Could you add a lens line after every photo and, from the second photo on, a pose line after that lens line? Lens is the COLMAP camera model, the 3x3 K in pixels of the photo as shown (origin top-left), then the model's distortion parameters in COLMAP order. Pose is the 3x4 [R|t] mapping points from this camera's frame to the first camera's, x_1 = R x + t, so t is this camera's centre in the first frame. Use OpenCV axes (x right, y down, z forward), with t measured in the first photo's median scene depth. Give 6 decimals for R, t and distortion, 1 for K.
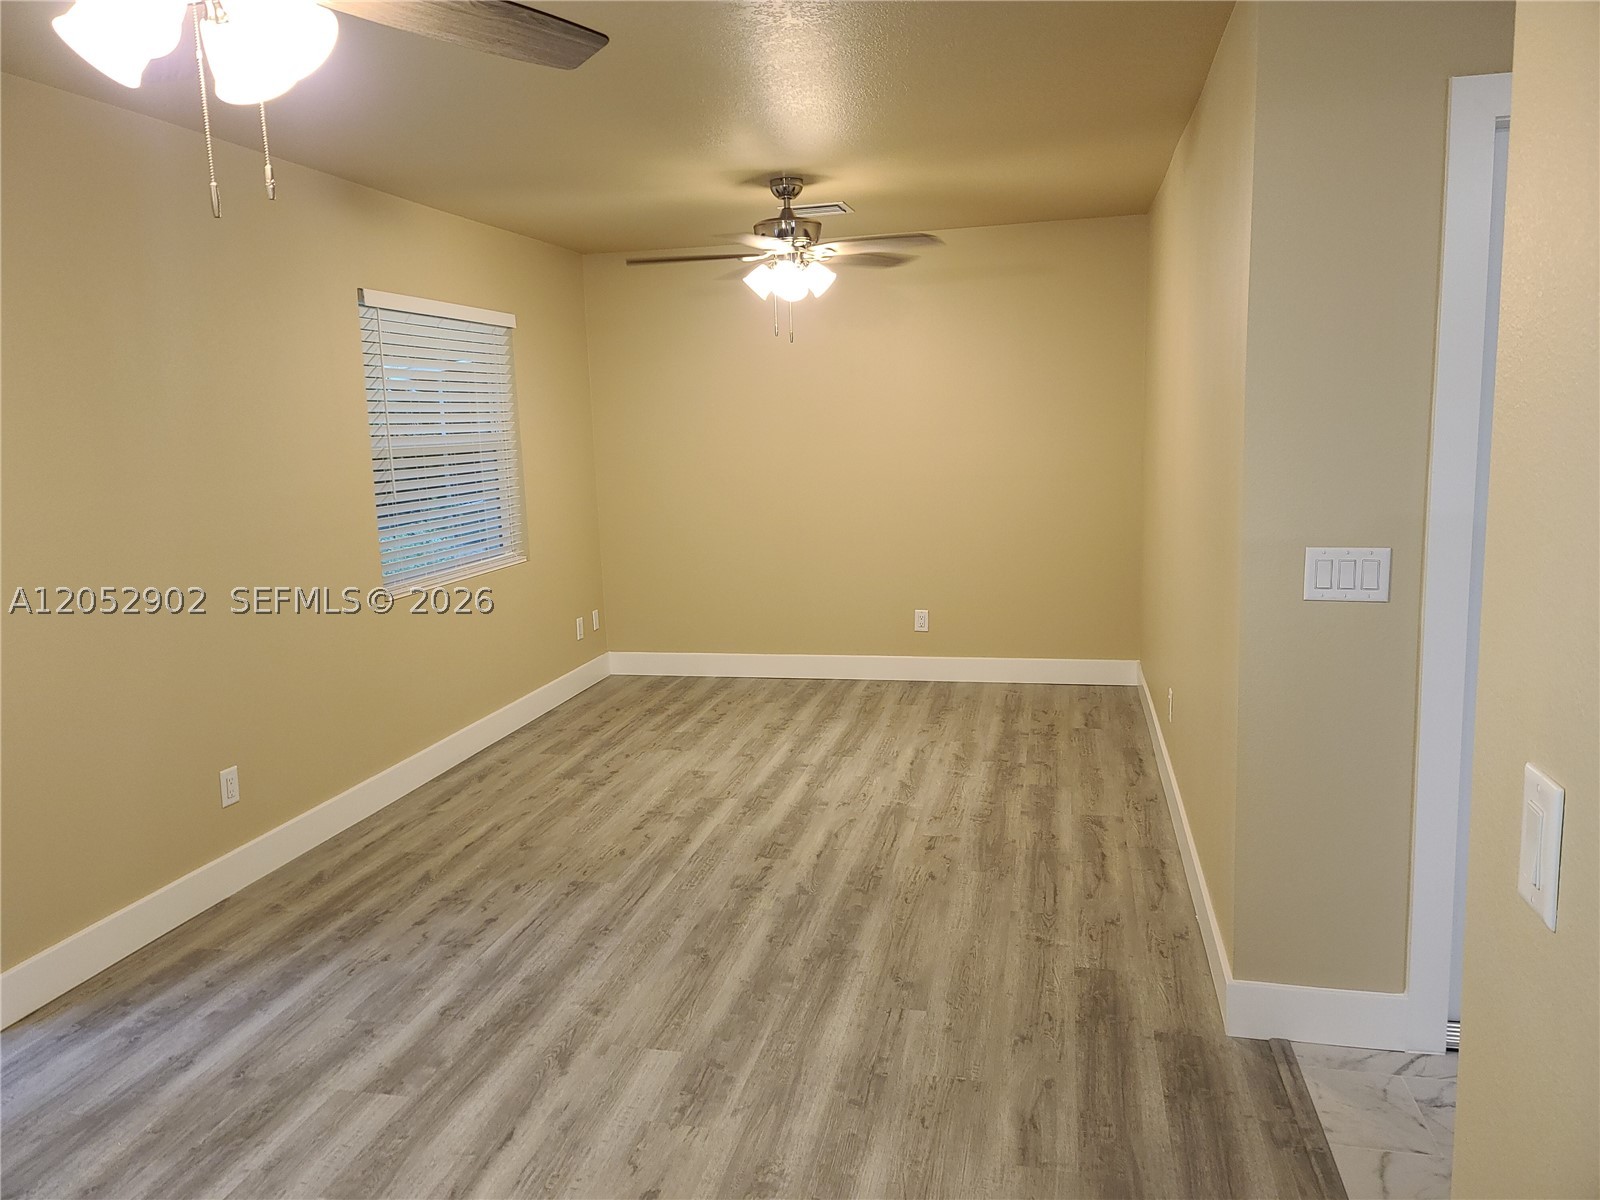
lens RADIAL K [[1179.1, 0, 798.5], [0, 1179.1, 599.3], [0, 0, 1]] dist [0.082799, -0.079767]
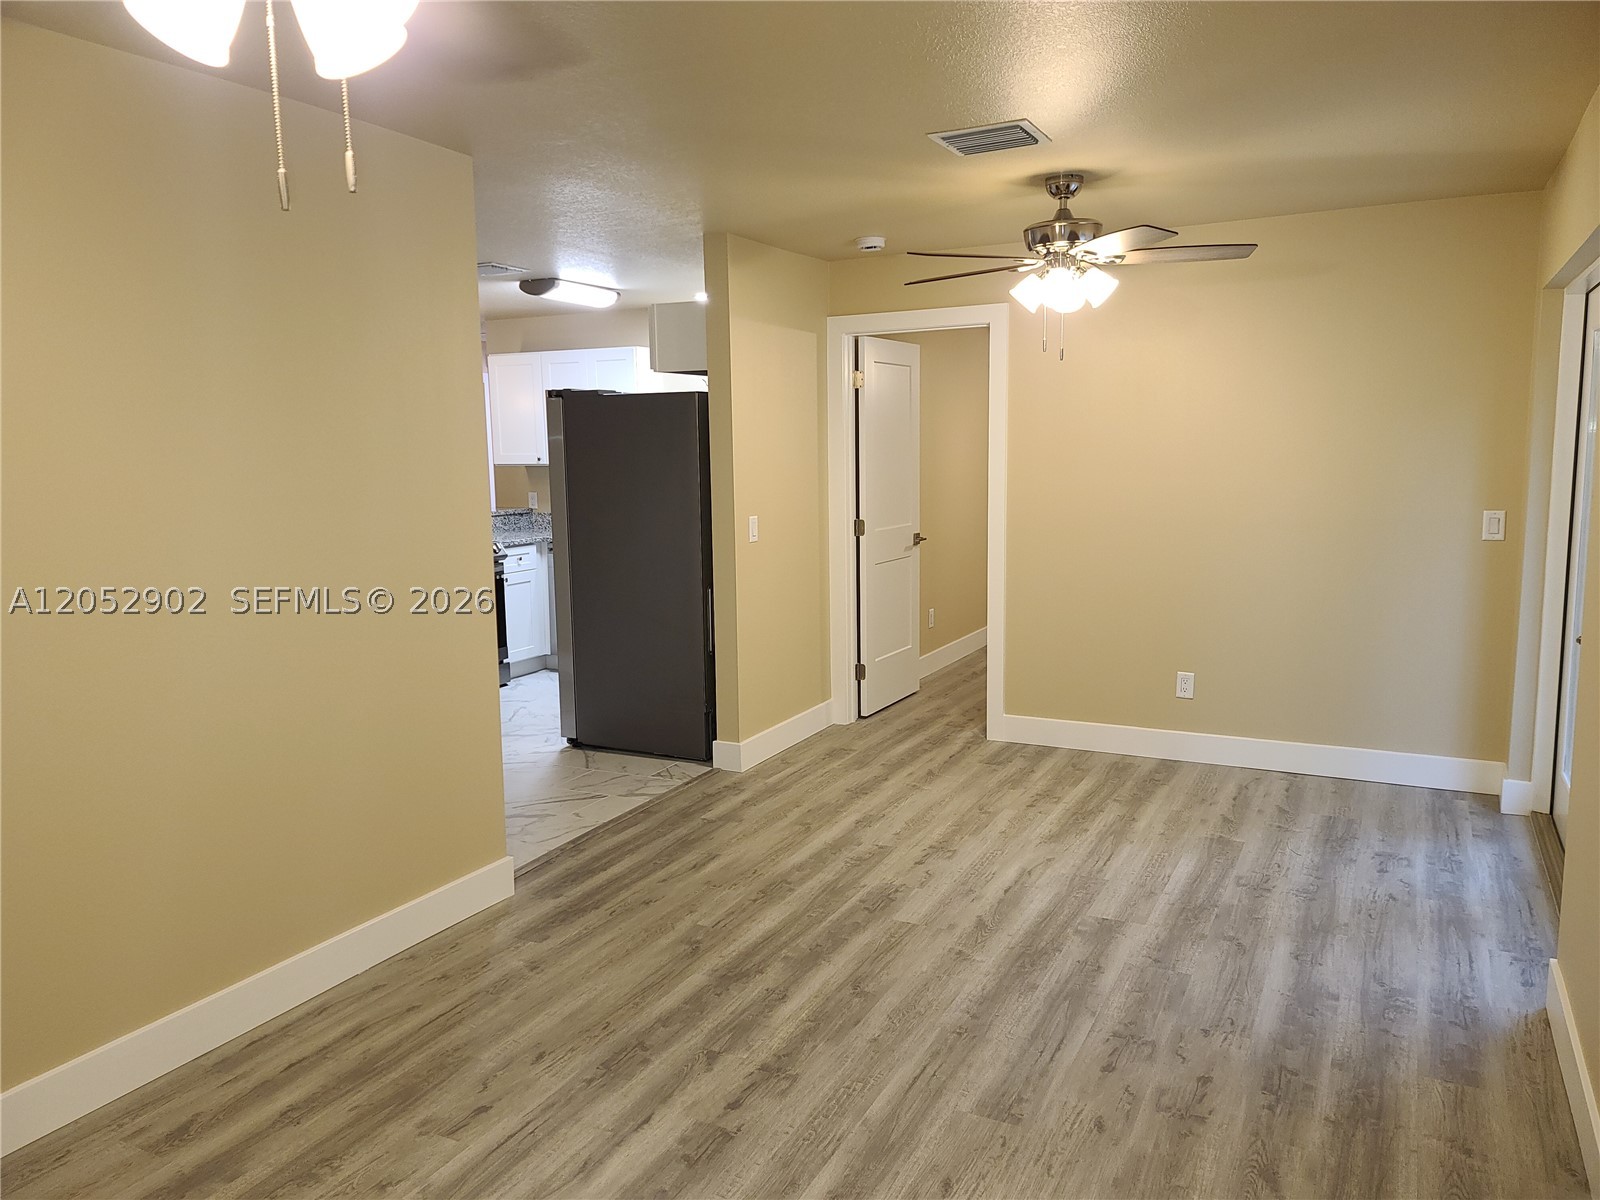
lens RADIAL K [[1179.1, 0, 800.4], [0, 1179.1, 600.7], [0, 0, 1]] dist [0.082799, -0.079767]
pose [[-0.968430, 0.017869, 0.248644, -0.291365], [0.087314, 0.958558, 0.271188, -0.286384], [-0.233494, 0.284337, -0.929857, 1.875593]]
